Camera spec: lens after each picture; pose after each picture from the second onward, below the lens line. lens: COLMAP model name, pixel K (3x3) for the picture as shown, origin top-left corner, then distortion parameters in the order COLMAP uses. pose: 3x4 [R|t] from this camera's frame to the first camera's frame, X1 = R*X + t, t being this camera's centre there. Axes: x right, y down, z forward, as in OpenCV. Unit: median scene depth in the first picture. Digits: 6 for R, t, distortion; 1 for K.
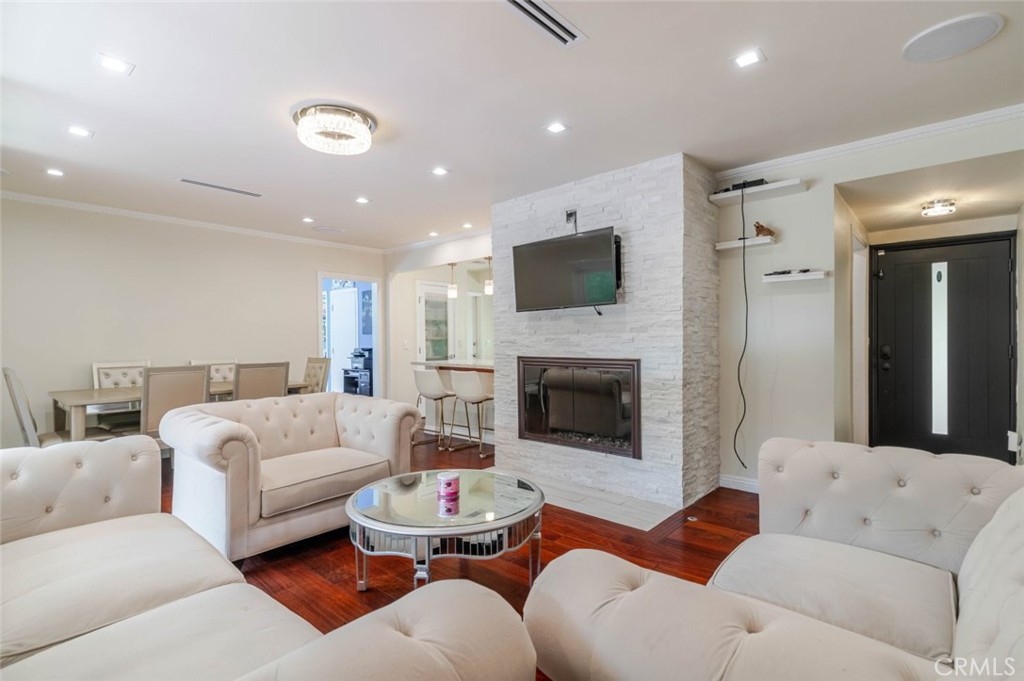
lens RADIAL K [[489.5, 0, 506.6], [0, 489.5, 344.2], [0, 0, 1]] dist [0.004986, -0.000264]
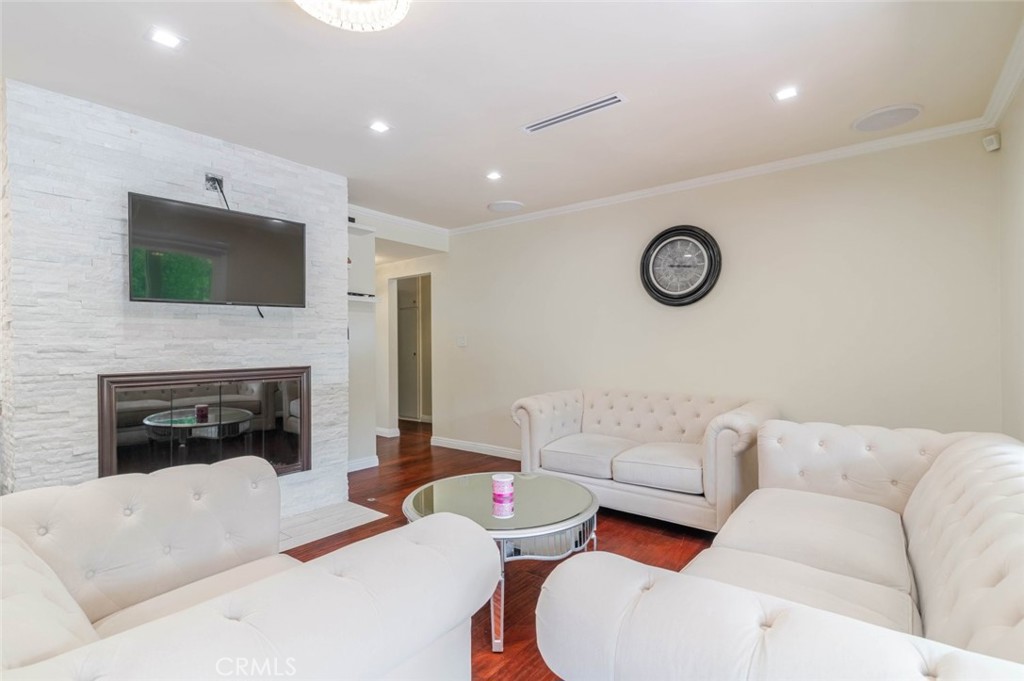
lens RADIAL K [[489.5, 0, 506.6], [0, 489.5, 344.2], [0, 0, 1]] dist [0.004986, -0.000264]
pose [[-0.058927, 0.005942, 0.998245, -0.723906], [0.014317, 0.999884, -0.005106, -0.002494], [-0.998160, 0.013991, -0.059005, 0.668482]]
